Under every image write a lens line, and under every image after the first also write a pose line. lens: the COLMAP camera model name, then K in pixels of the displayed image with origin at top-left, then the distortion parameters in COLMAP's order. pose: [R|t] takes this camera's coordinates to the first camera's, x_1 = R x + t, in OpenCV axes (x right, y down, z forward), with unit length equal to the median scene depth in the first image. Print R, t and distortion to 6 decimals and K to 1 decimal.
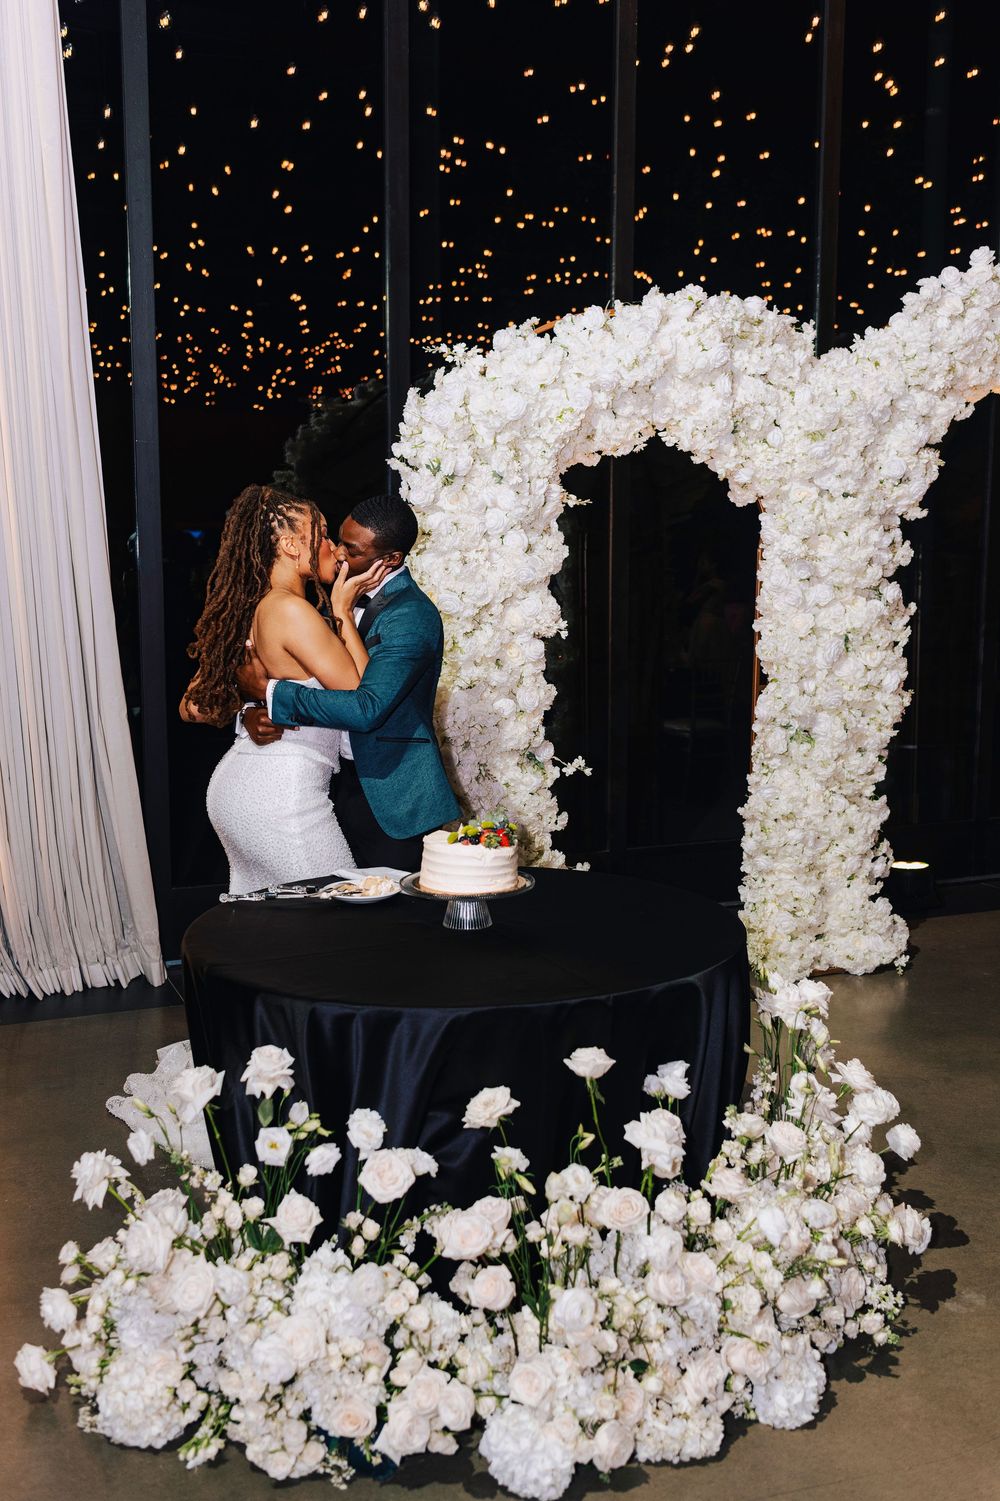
lens RADIAL K [[1457.0, 0, 500.0], [0, 1457.0, 750.5], [0, 0, 1]] dist [0.007014, 0.005347]
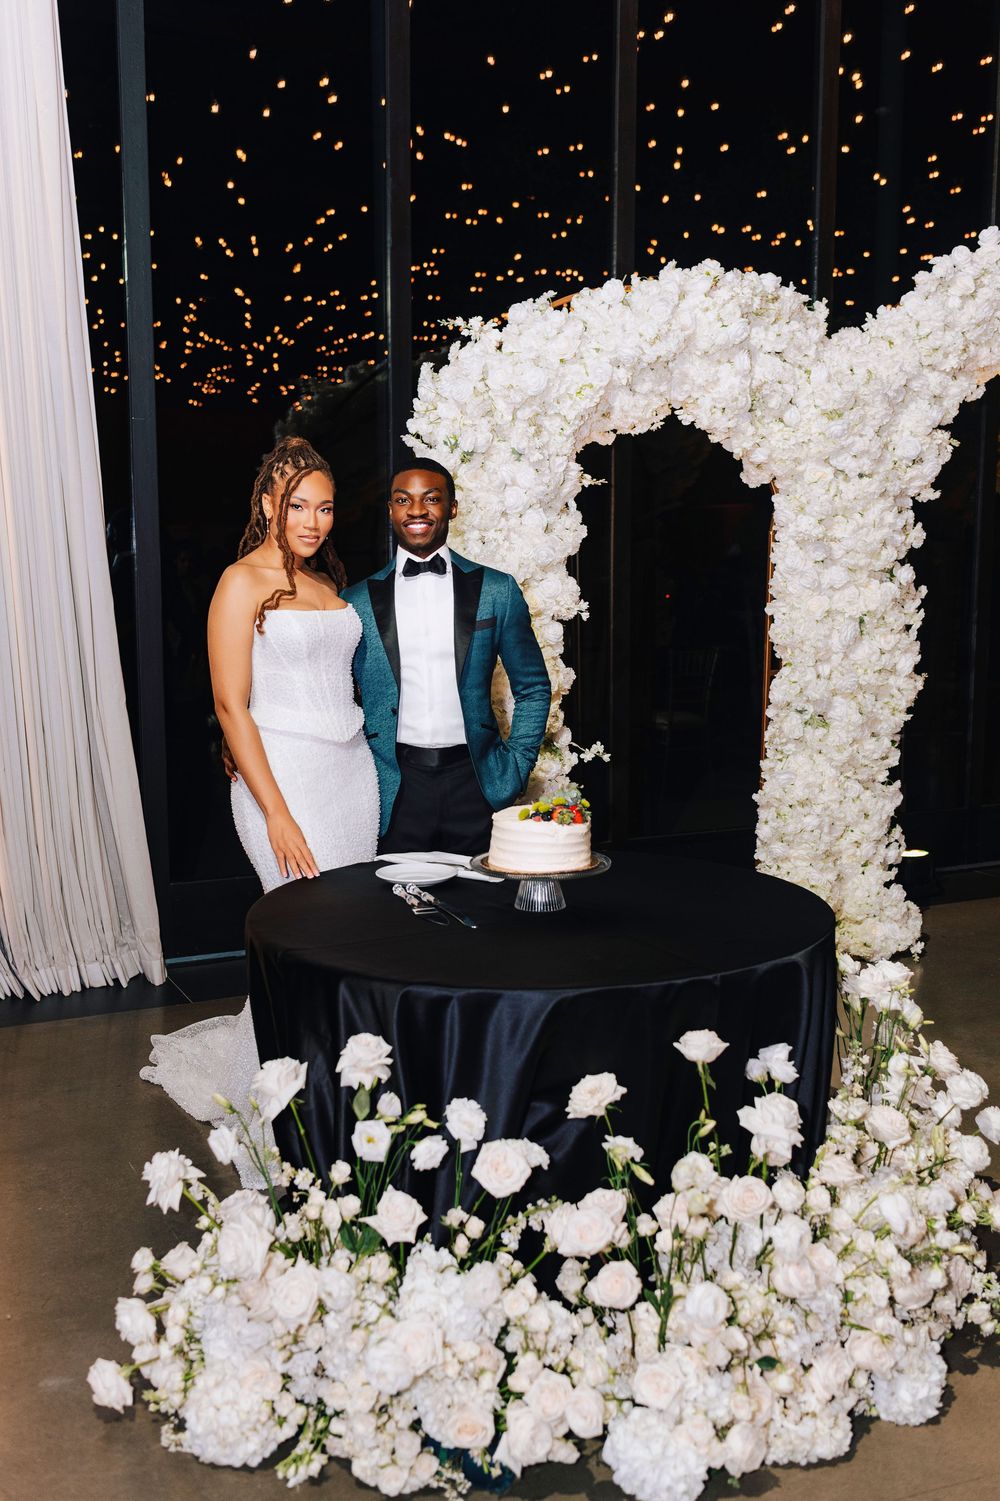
lens RADIAL K [[1457.0, 0, 500.0], [0, 1457.0, 750.5], [0, 0, 1]] dist [0.007014, 0.005347]
pose [[0.998696, -0.007823, 0.050457, -0.097591], [0.007970, 0.999965, -0.002706, 0.019305], [-0.050434, 0.003104, 0.998723, 0.047163]]
